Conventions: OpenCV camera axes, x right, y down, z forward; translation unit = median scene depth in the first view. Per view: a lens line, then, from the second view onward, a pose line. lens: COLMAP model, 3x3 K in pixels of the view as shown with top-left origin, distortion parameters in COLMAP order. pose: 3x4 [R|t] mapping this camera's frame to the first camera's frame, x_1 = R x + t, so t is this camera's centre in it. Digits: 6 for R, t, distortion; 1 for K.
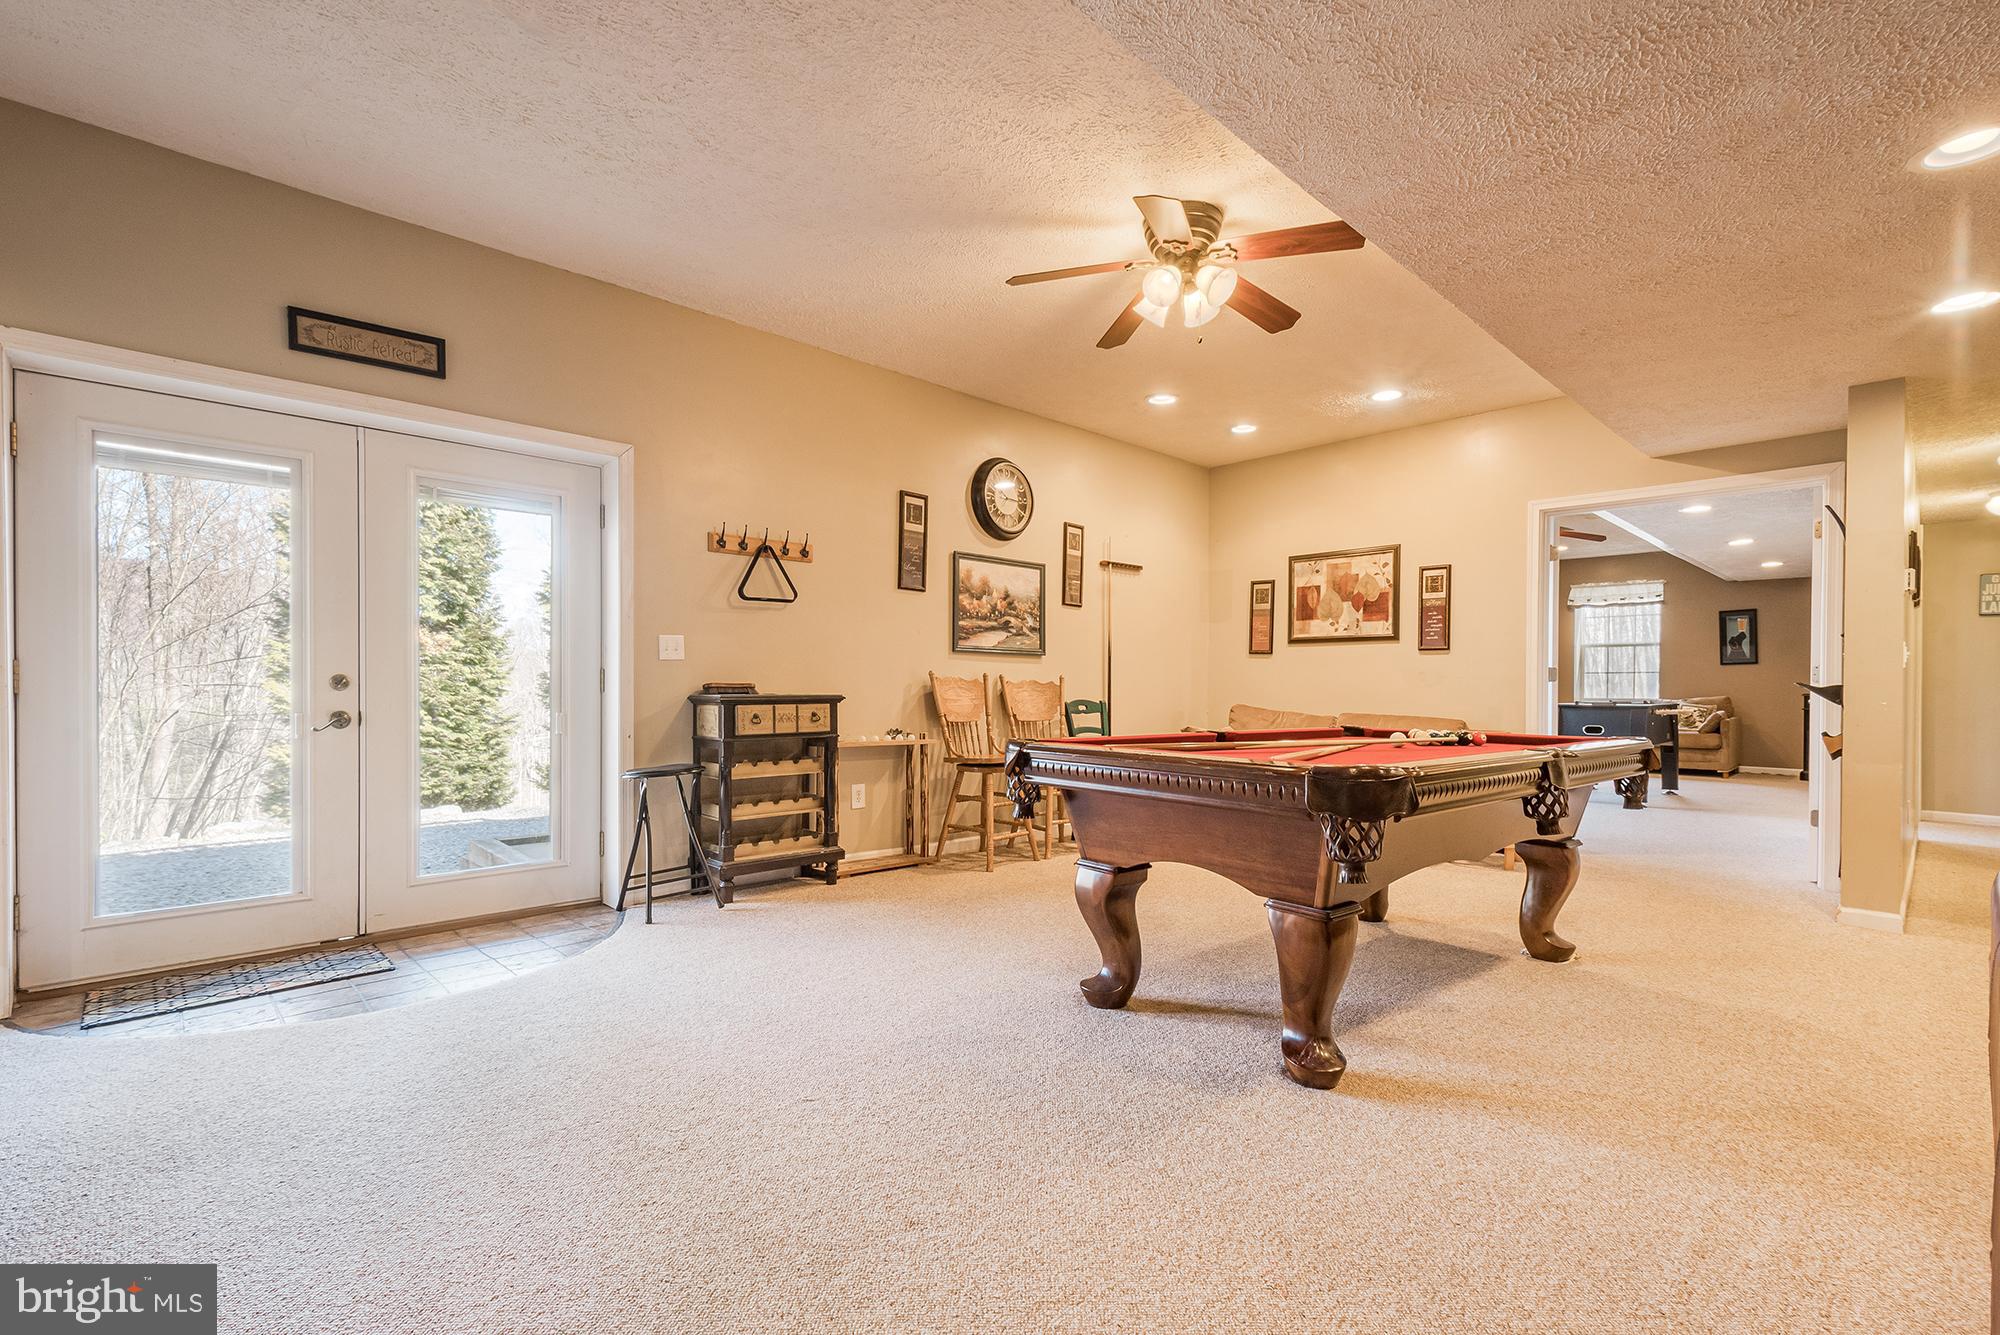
lens RADIAL K [[892.8, 0, 980.1], [0, 892.8, 691.4], [0, 0, 1]] dist [0.013175, -0.003532]
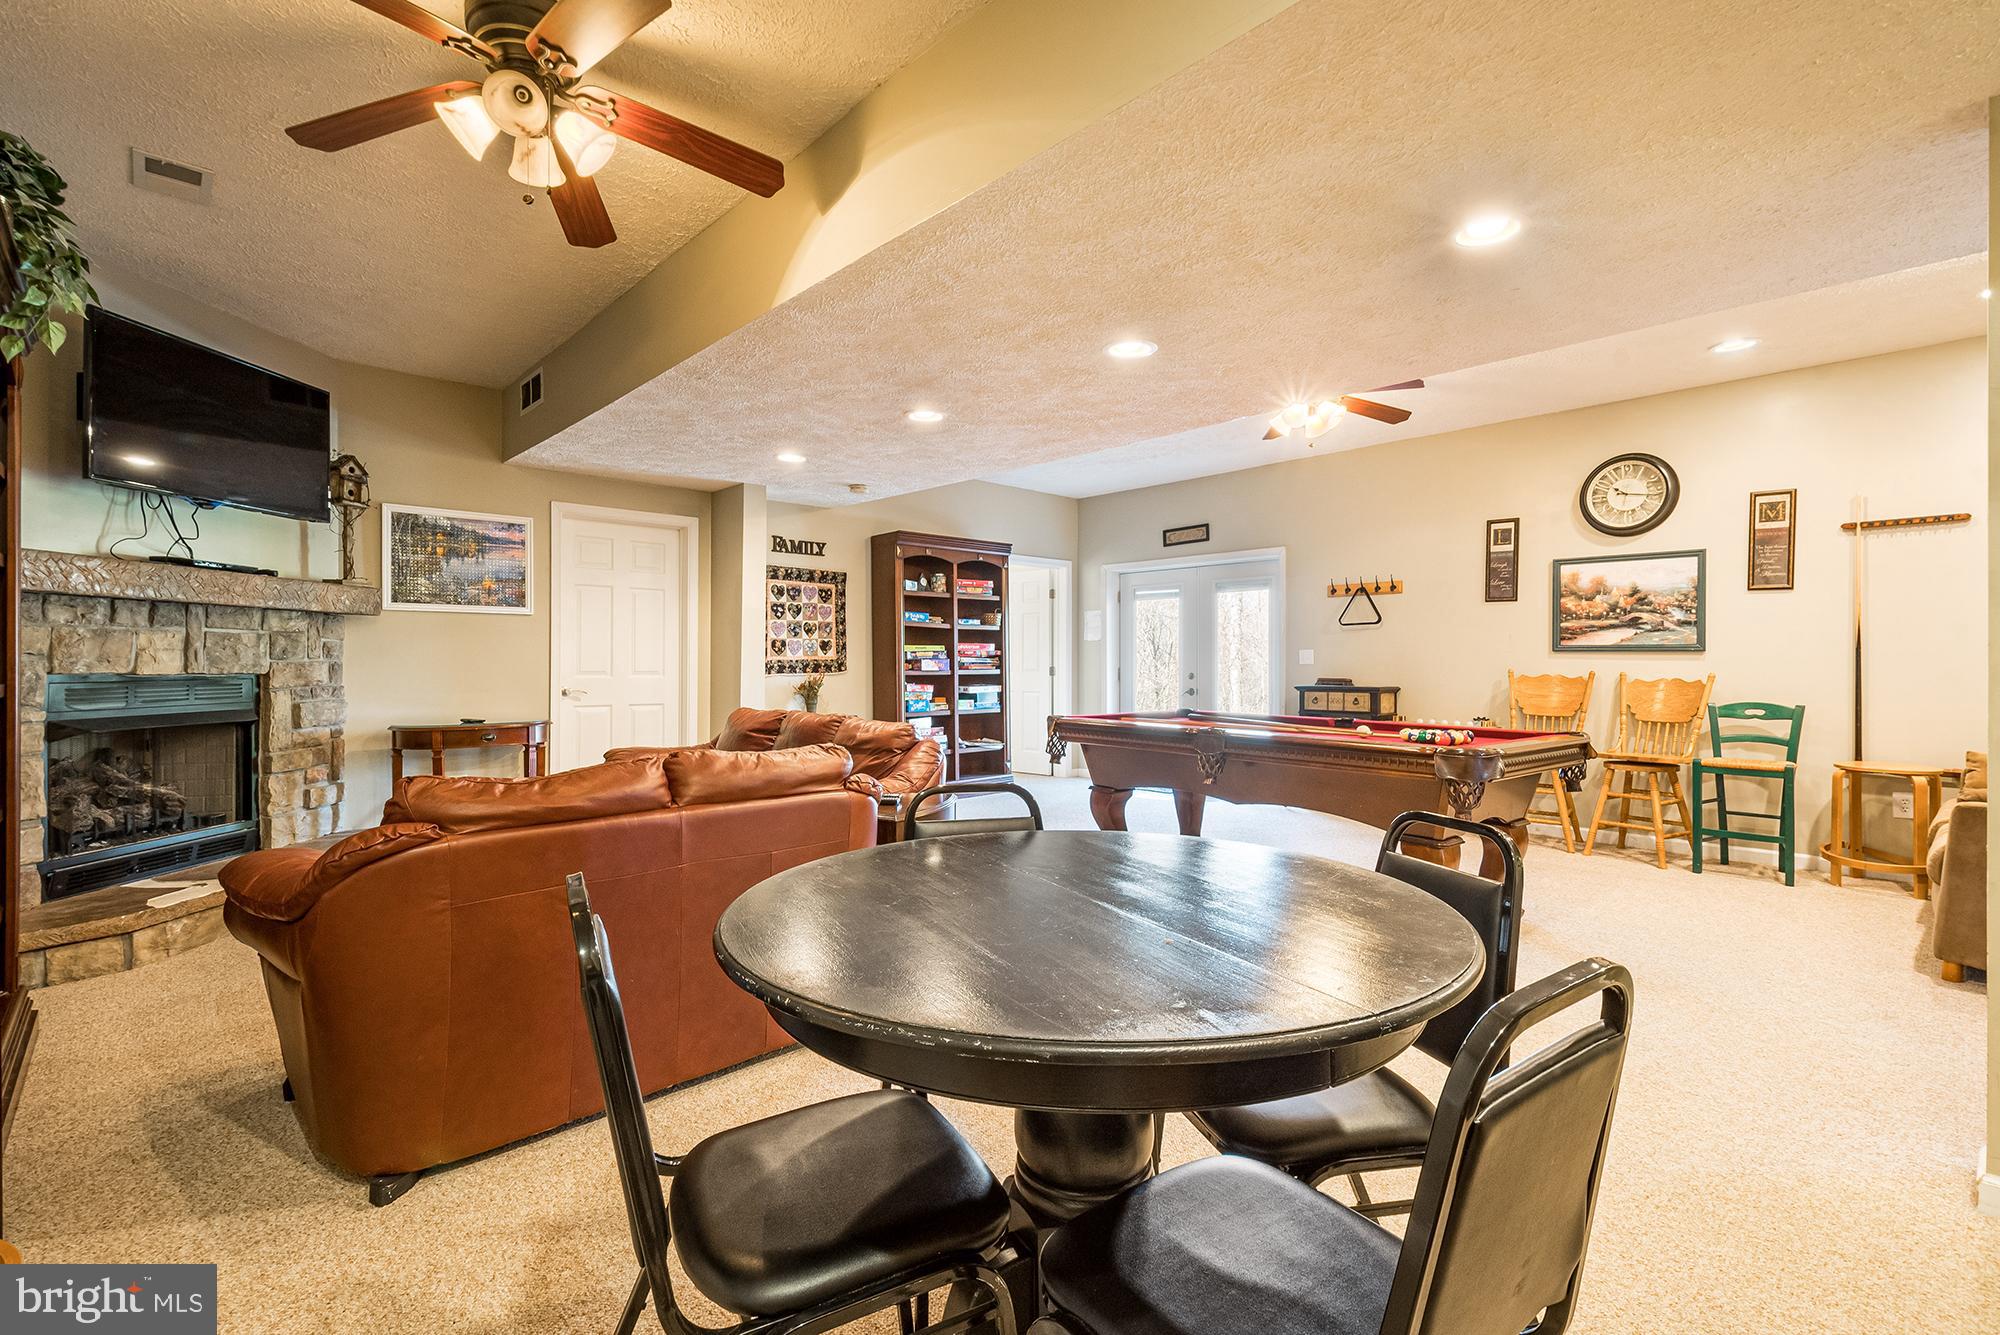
lens RADIAL K [[892.8, 0, 982.0], [0, 892.8, 659.6], [0, 0, 1]] dist [0.013175, -0.003532]
pose [[-0.025382, -0.010370, -0.999624, 1.116856], [-0.011892, 0.999879, -0.010071, -0.015942], [0.999607, 0.011632, -0.025502, 0.340950]]
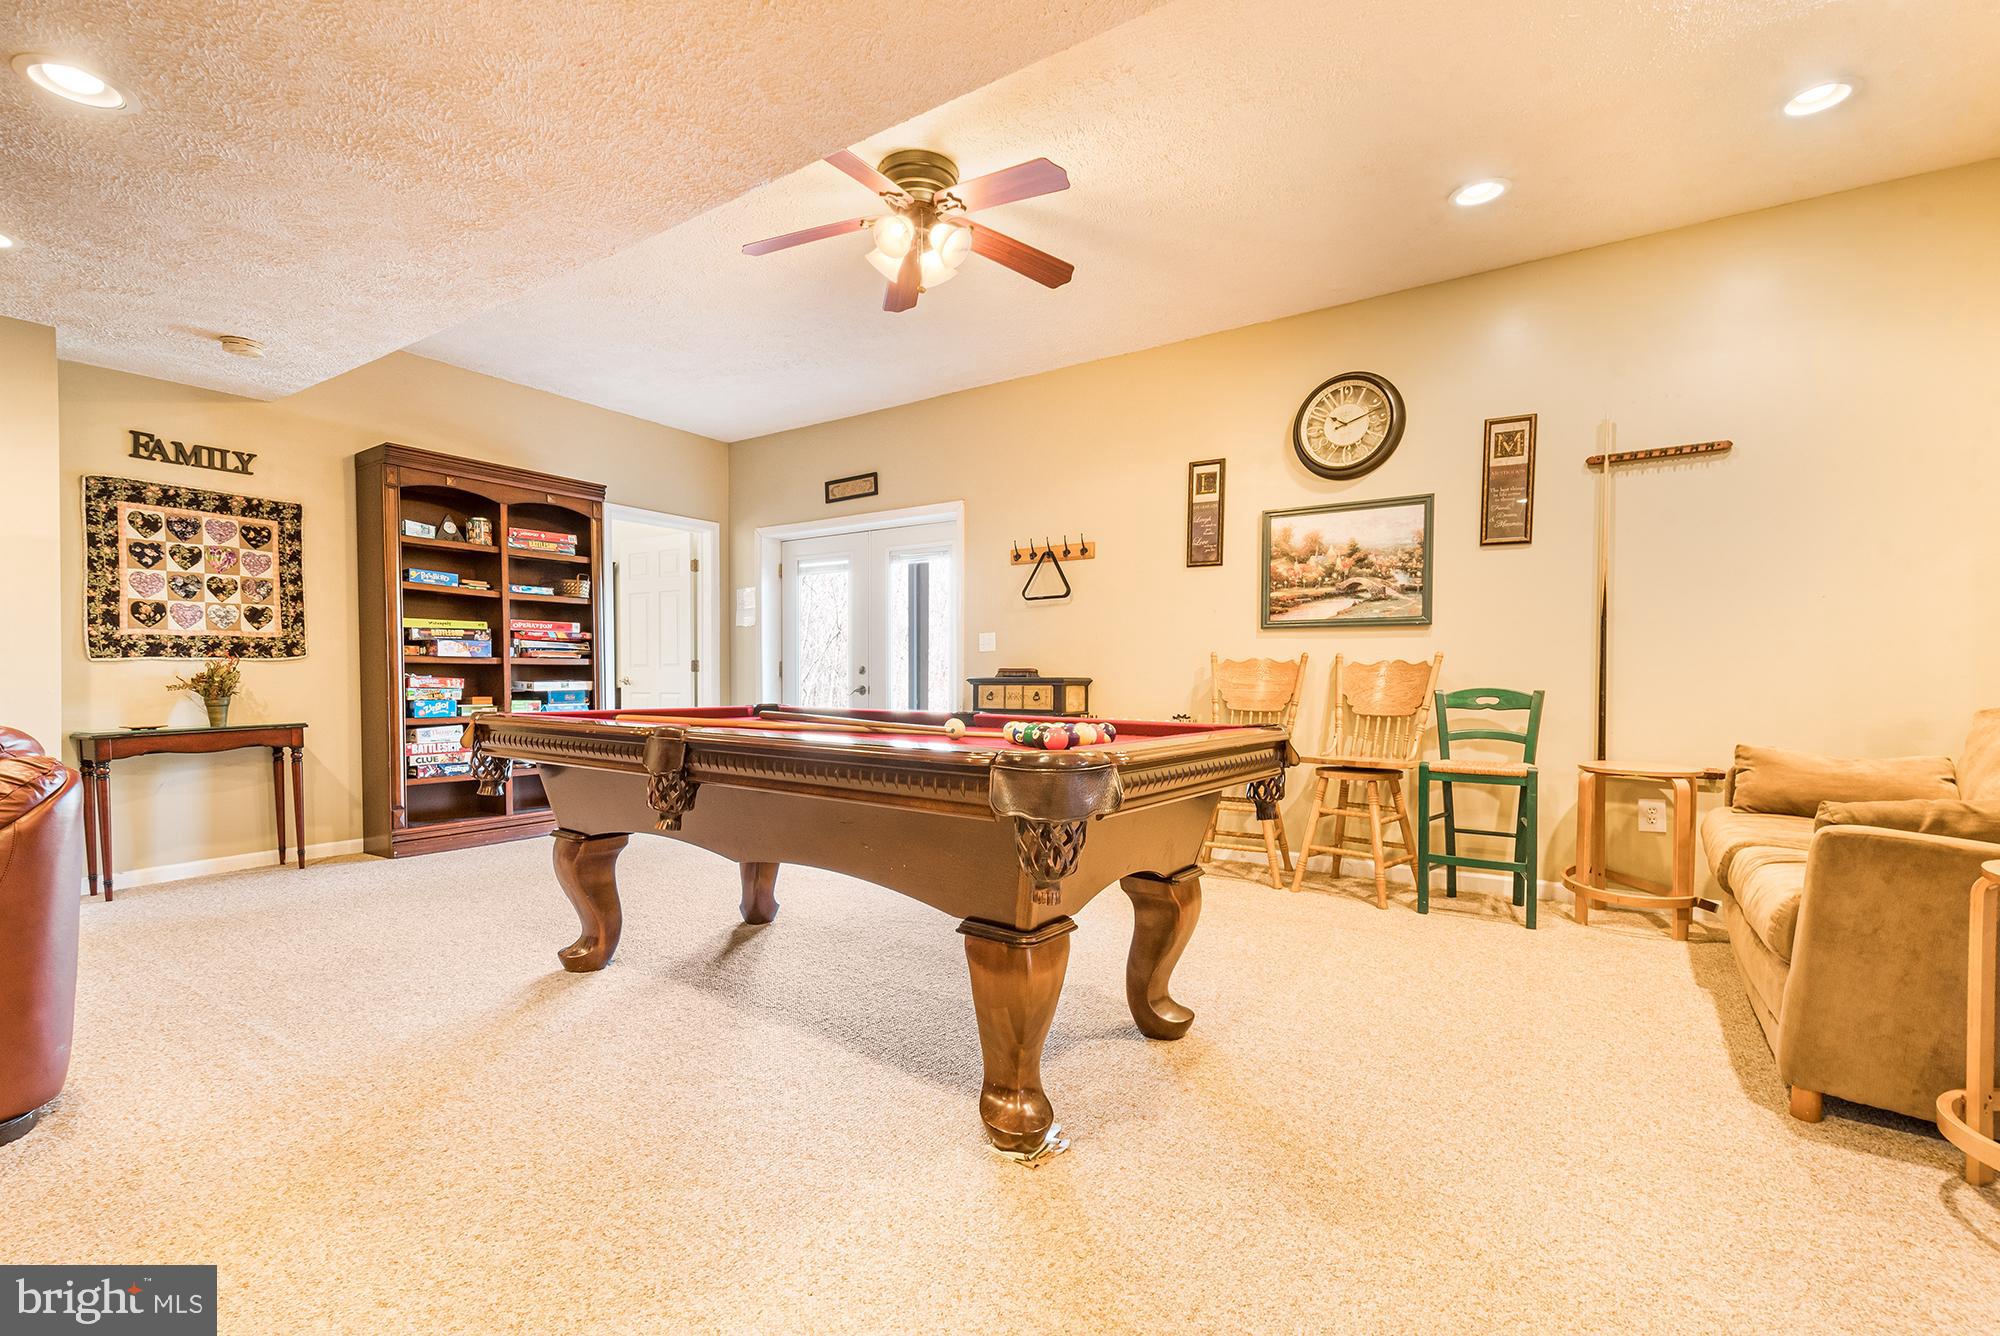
lens RADIAL K [[891.7, 0, 979.9], [0, 891.7, 690.8], [0, 0, 1]] dist [0.022655, -0.000080]
pose [[0.208047, 0.008125, -0.978085, 0.776841], [-0.010771, 0.999924, 0.006015, 0.012754], [0.978059, 0.009283, 0.208119, 0.574441]]
